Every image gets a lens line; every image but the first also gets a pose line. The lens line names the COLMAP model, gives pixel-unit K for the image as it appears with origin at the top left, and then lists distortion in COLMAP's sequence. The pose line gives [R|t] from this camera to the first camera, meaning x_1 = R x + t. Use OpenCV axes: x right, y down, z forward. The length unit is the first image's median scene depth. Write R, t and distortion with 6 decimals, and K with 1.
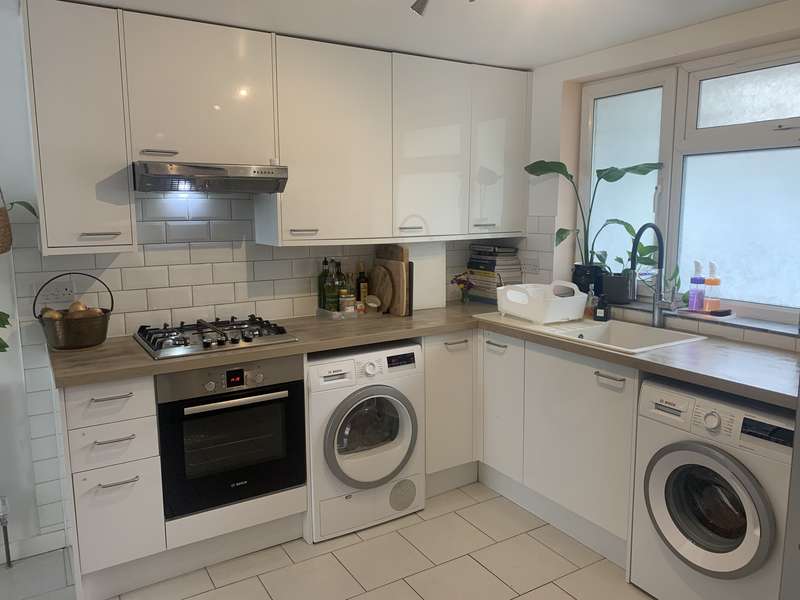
lens RADIAL K [[614.3, 0, 400.0], [0, 614.3, 300.0], [0, 0, 1]] dist [0.008952, -0.004078]
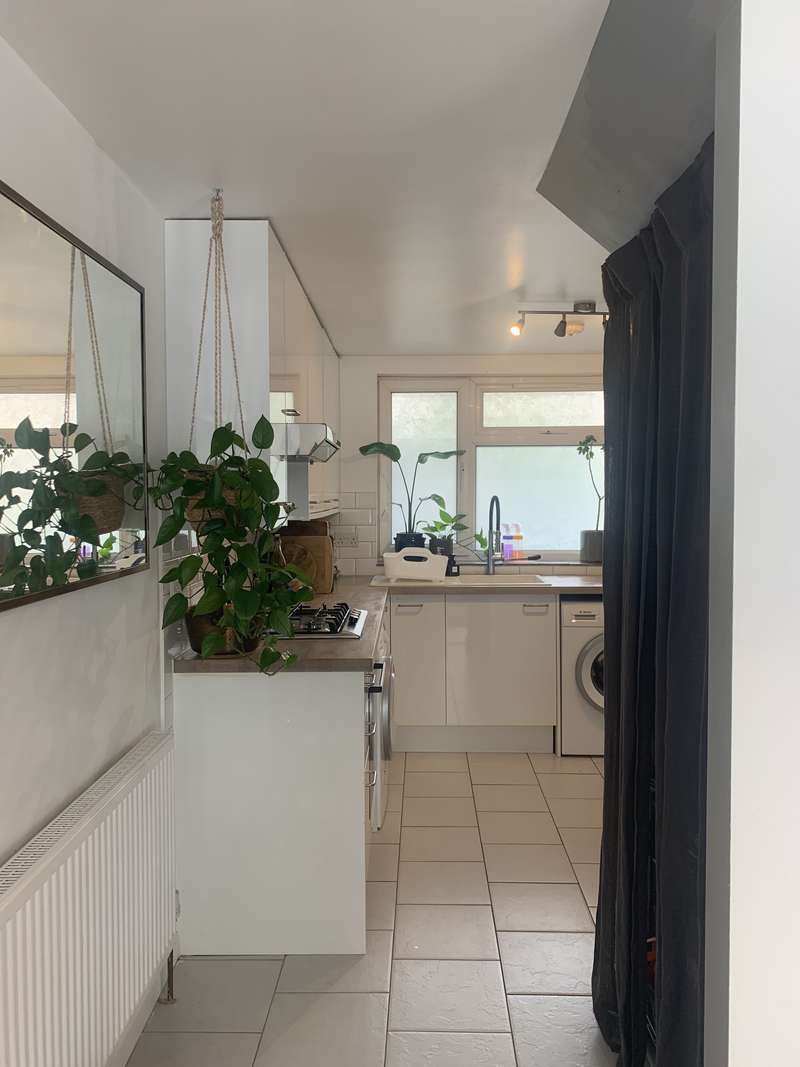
lens RADIAL K [[819.4, 0, 400.0], [0, 819.4, 533.5], [0, 0, 1]] dist [0.008952, -0.004078]
pose [[0.543139, -0.036515, 0.838849, -1.129801], [0.130330, 0.990612, -0.041265, 0.002696], [-0.829466, 0.131740, 0.542798, 0.213043]]
